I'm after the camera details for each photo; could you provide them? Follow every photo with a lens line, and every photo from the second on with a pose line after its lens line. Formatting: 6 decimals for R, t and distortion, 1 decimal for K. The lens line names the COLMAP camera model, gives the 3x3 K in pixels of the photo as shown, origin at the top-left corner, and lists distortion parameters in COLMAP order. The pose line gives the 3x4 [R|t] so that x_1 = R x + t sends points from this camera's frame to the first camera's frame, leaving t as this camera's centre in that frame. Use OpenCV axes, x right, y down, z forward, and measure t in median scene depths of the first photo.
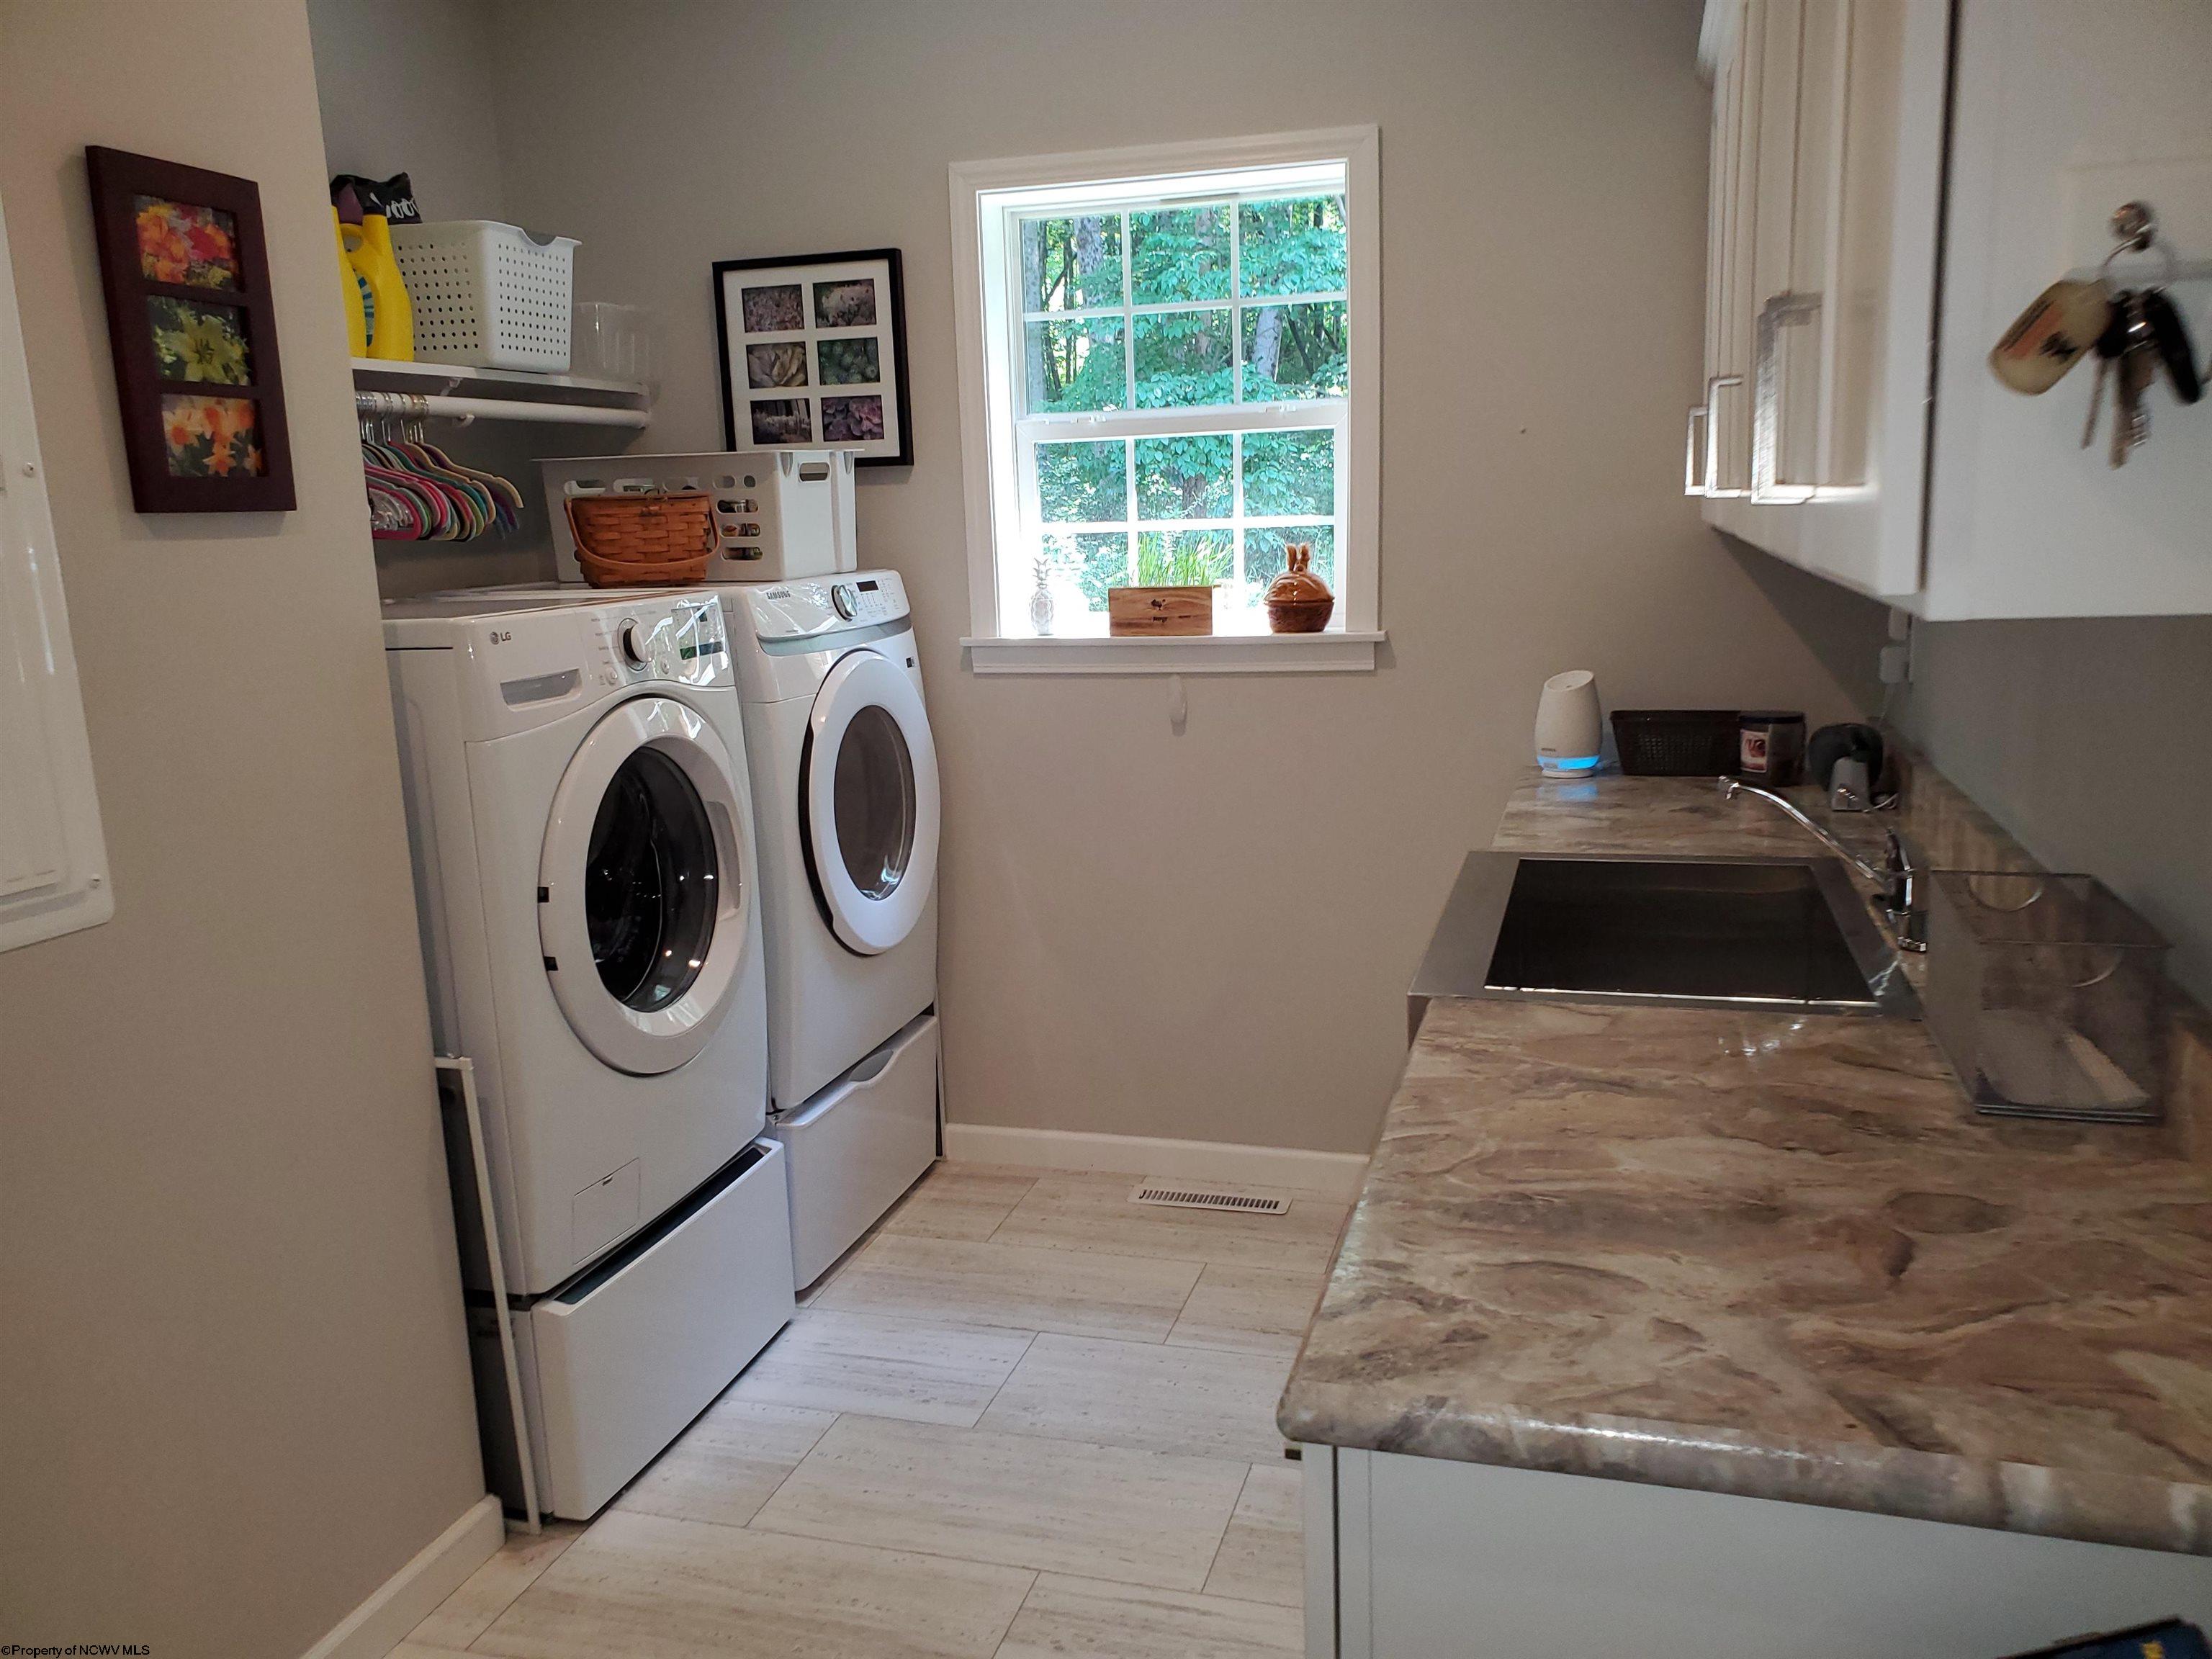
lens RADIAL K [[1688.2, 0, 1111.9], [0, 1688.2, 833.8], [0, 0, 1]] dist [0.001048, 0.002943]
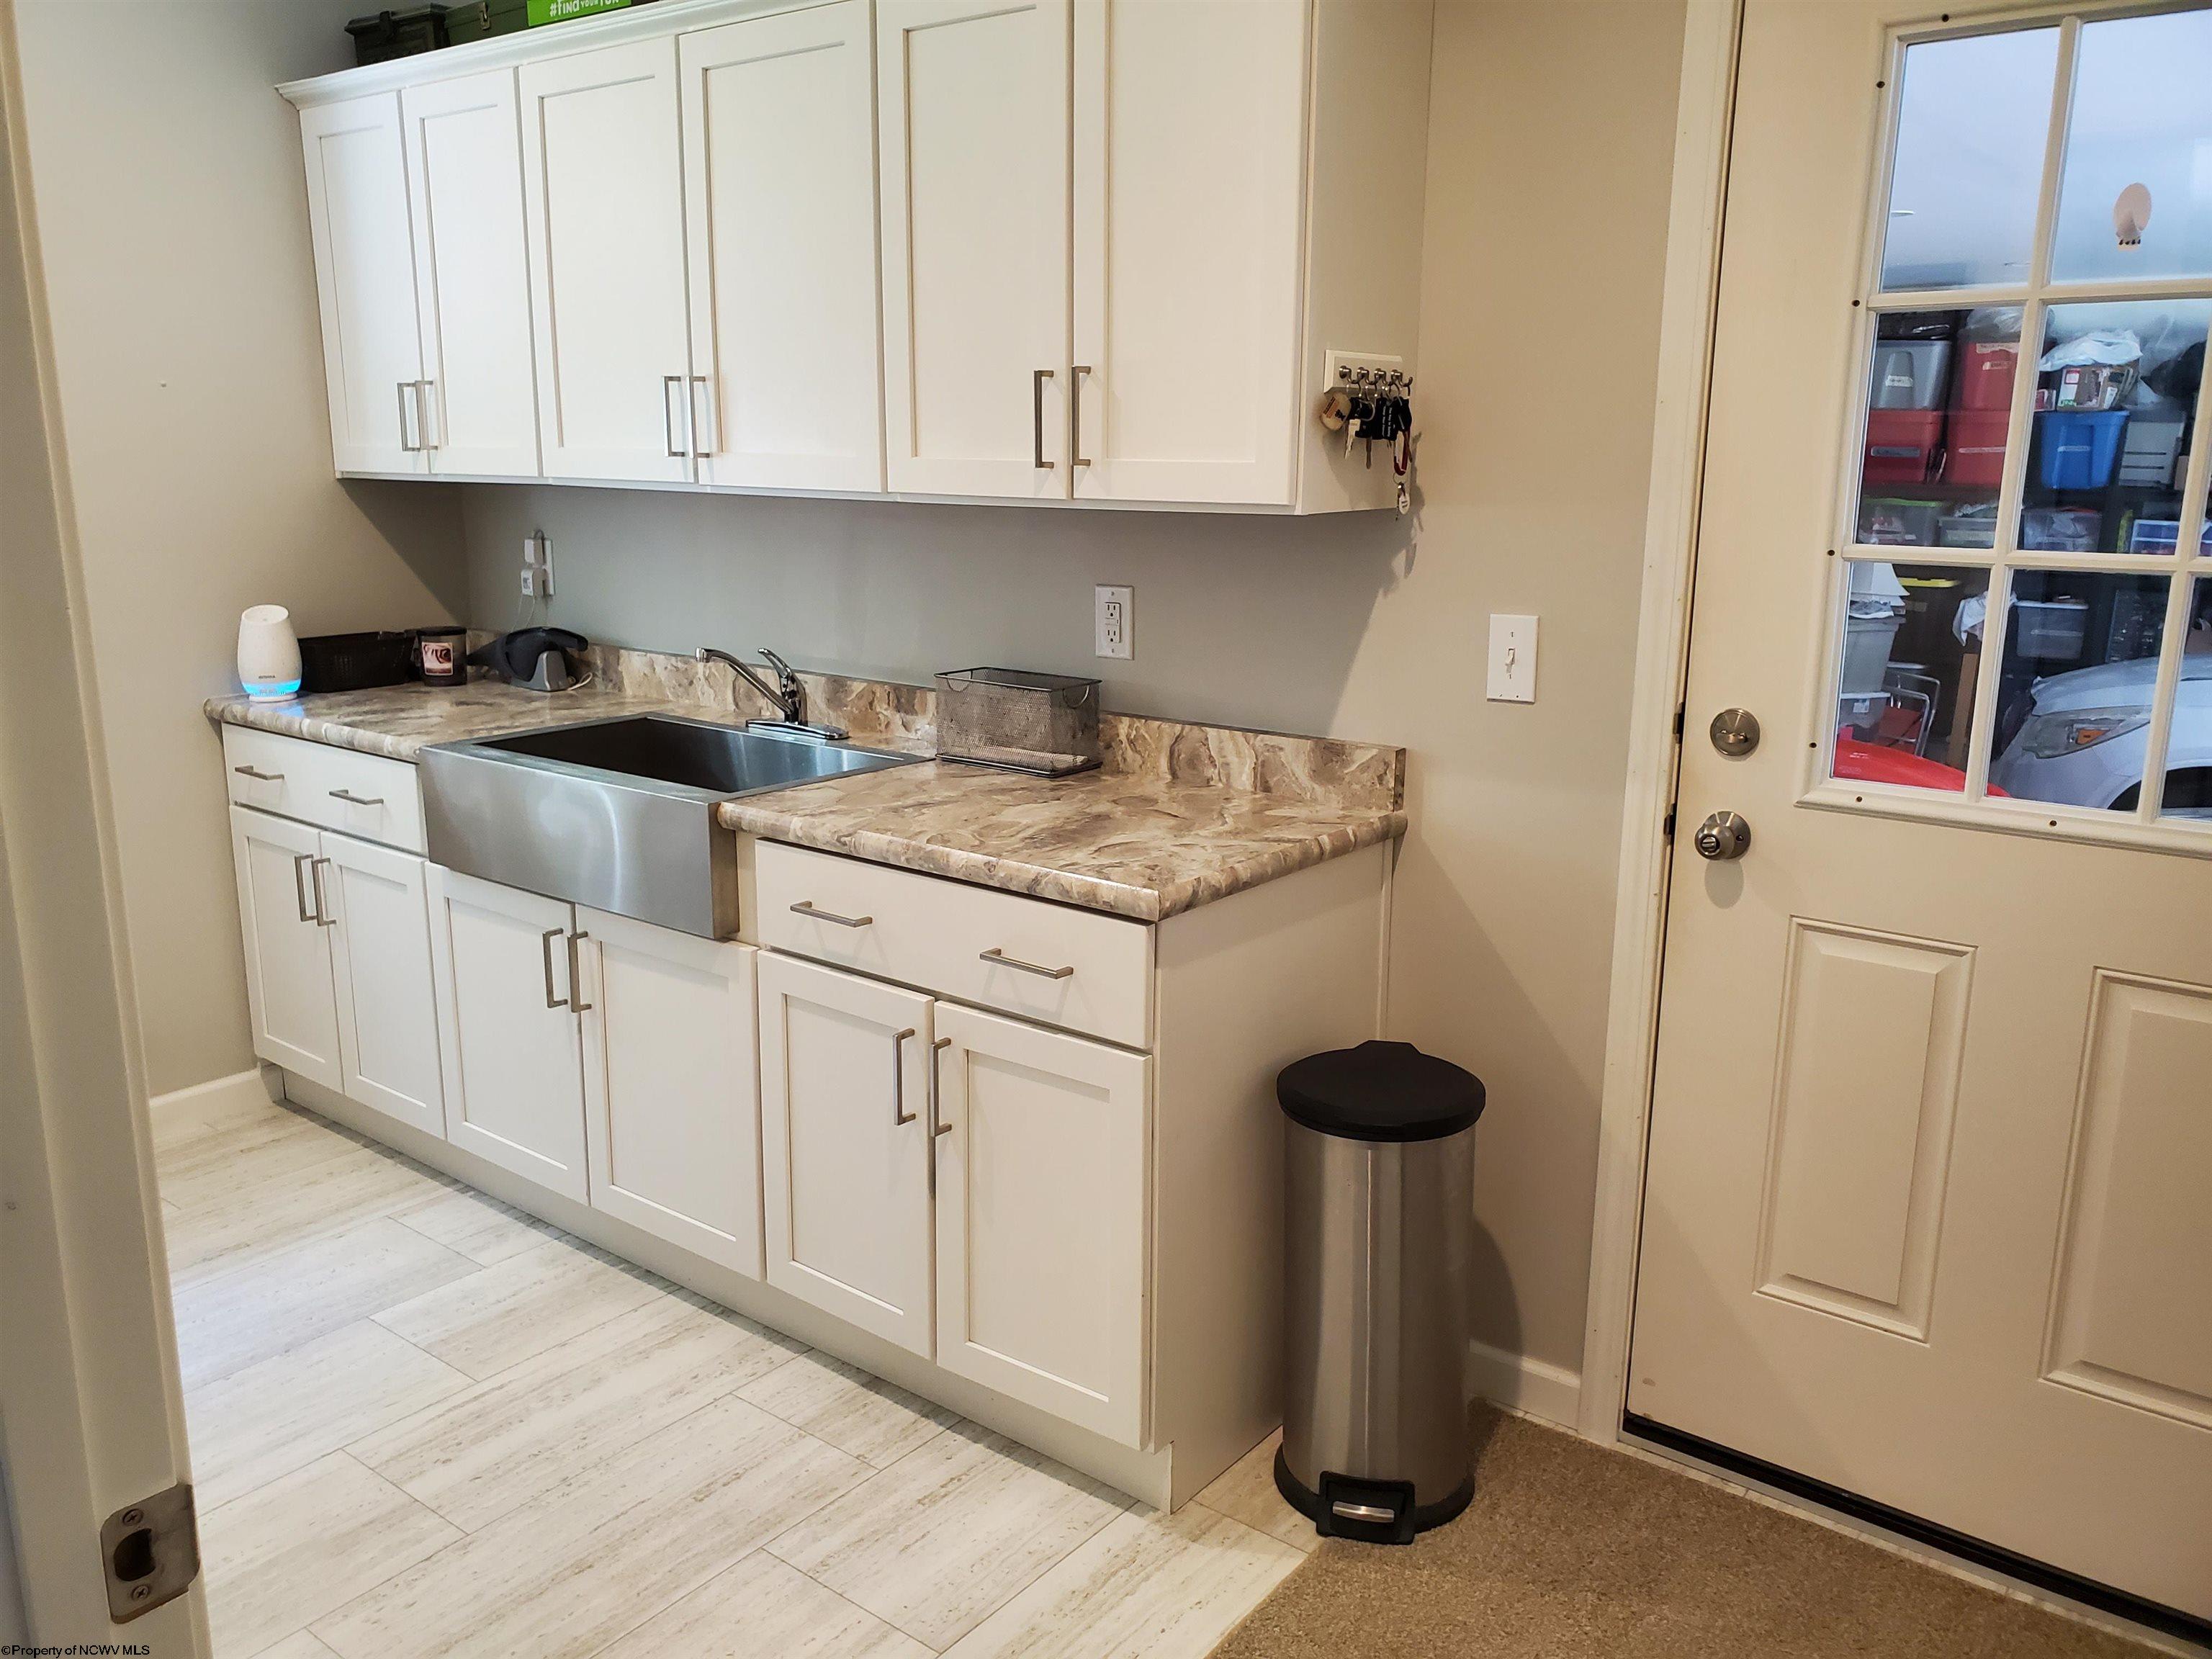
lens RADIAL K [[1721.5, 0, 1066.4], [0, 1721.5, 819.5], [0, 0, 1]] dist [0.008397, -0.009644]
pose [[0.382632, -0.167467, 0.908596, -0.729547], [0.153324, 0.981308, 0.116301, -0.010801], [-0.911090, 0.094809, 0.401157, 0.095517]]
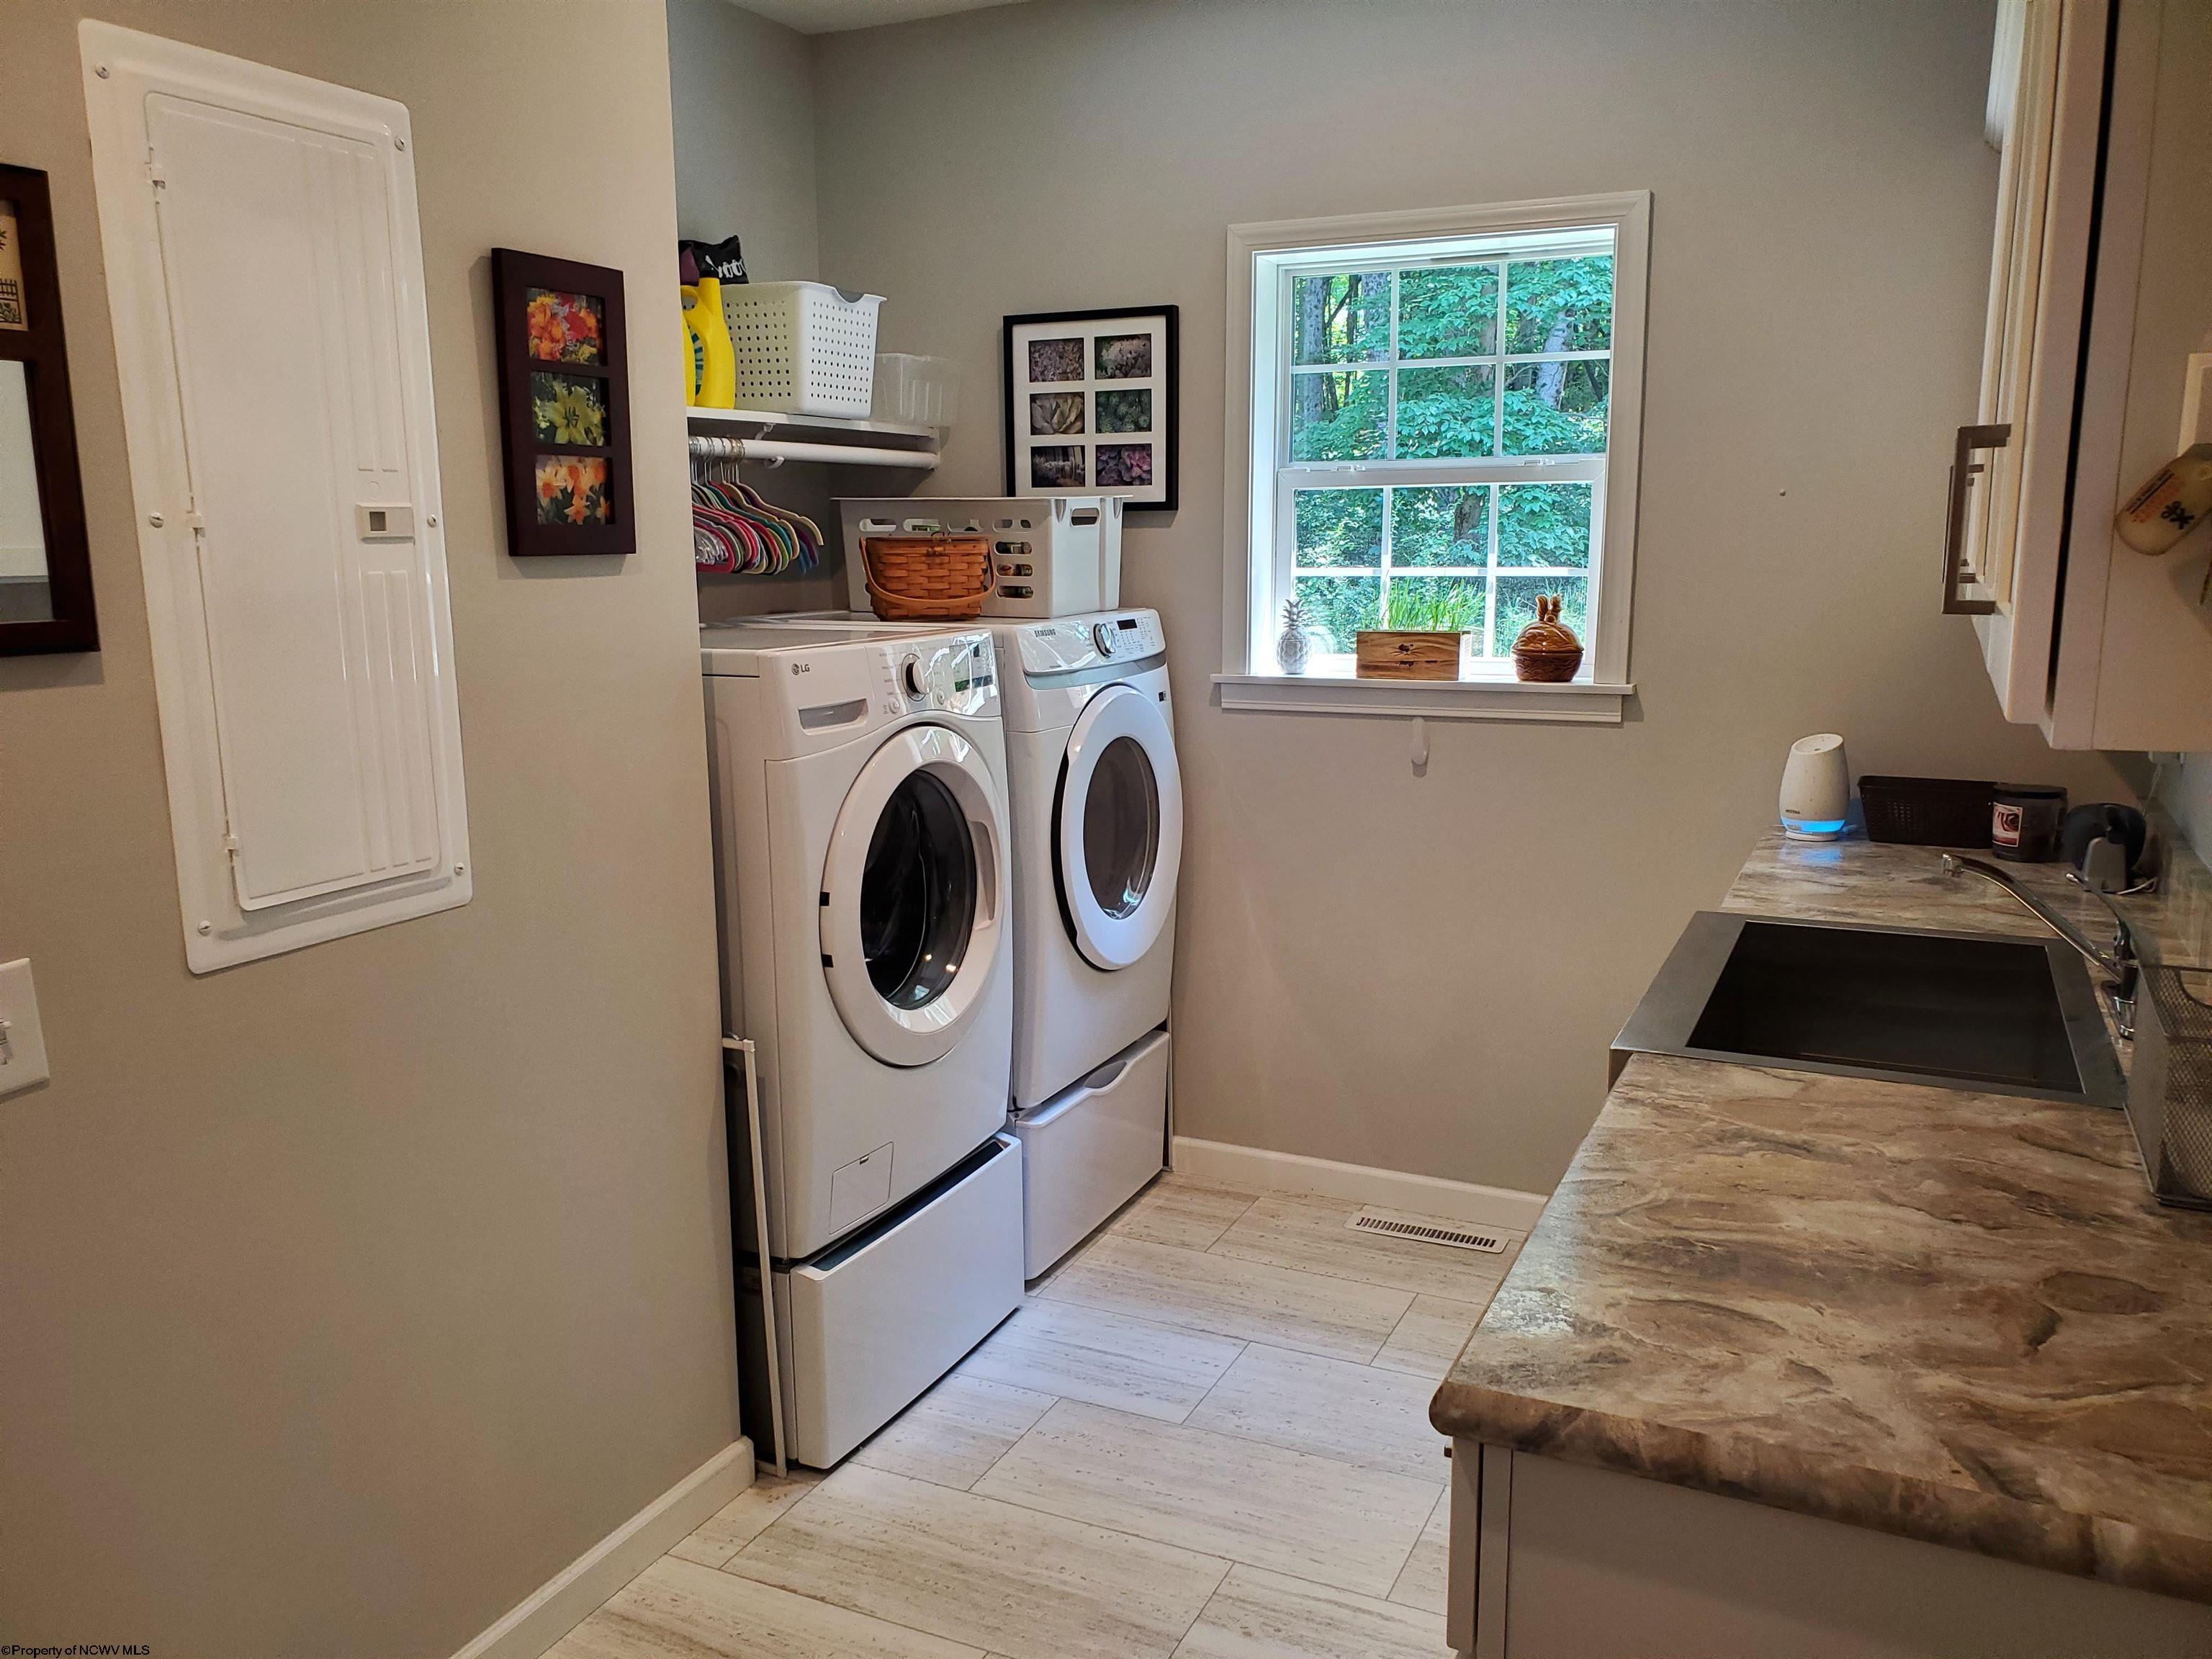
lens RADIAL K [[1688.2, 0, 1111.9], [0, 1688.2, 833.8], [0, 0, 1]] dist [0.001048, 0.002943]
pose [[0.987313, 0.054407, -0.149176, 0.013611], [-0.055995, 0.998410, -0.006463, -0.009716], [0.148588, 0.014734, 0.988789, -0.065469]]
